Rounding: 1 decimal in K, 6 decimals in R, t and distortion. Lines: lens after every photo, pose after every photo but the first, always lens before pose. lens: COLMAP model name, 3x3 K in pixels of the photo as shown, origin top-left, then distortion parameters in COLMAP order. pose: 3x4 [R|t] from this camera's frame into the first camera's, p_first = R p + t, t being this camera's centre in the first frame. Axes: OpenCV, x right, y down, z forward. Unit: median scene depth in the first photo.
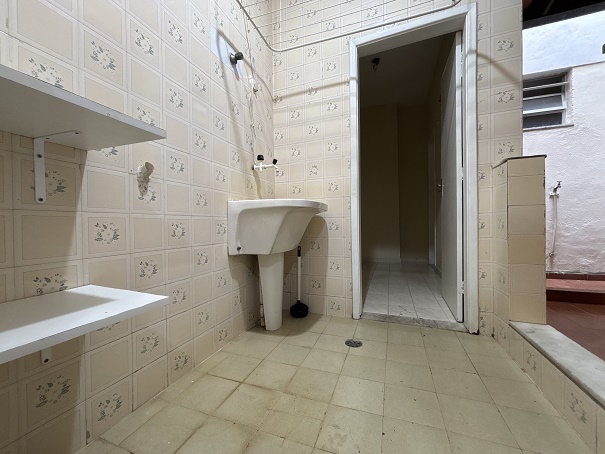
lens RADIAL K [[248.6, 0, 304.1], [0, 248.6, 226.3], [0, 0, 1]] dist [0.000929, -0.000157]
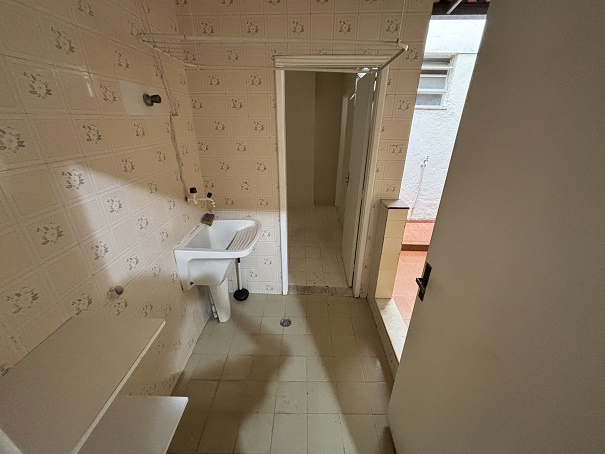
lens RADIAL K [[244.8, 0, 304.2], [0, 244.8, 225.9], [0, 0, 1]] dist [-0.001974, 0.000067]
pose [[0.942554, -0.112562, 0.314517, -0.077820], [-0.021512, 0.919113, 0.393407, -0.538290], [-0.333360, -0.377573, 0.863892, -0.076288]]
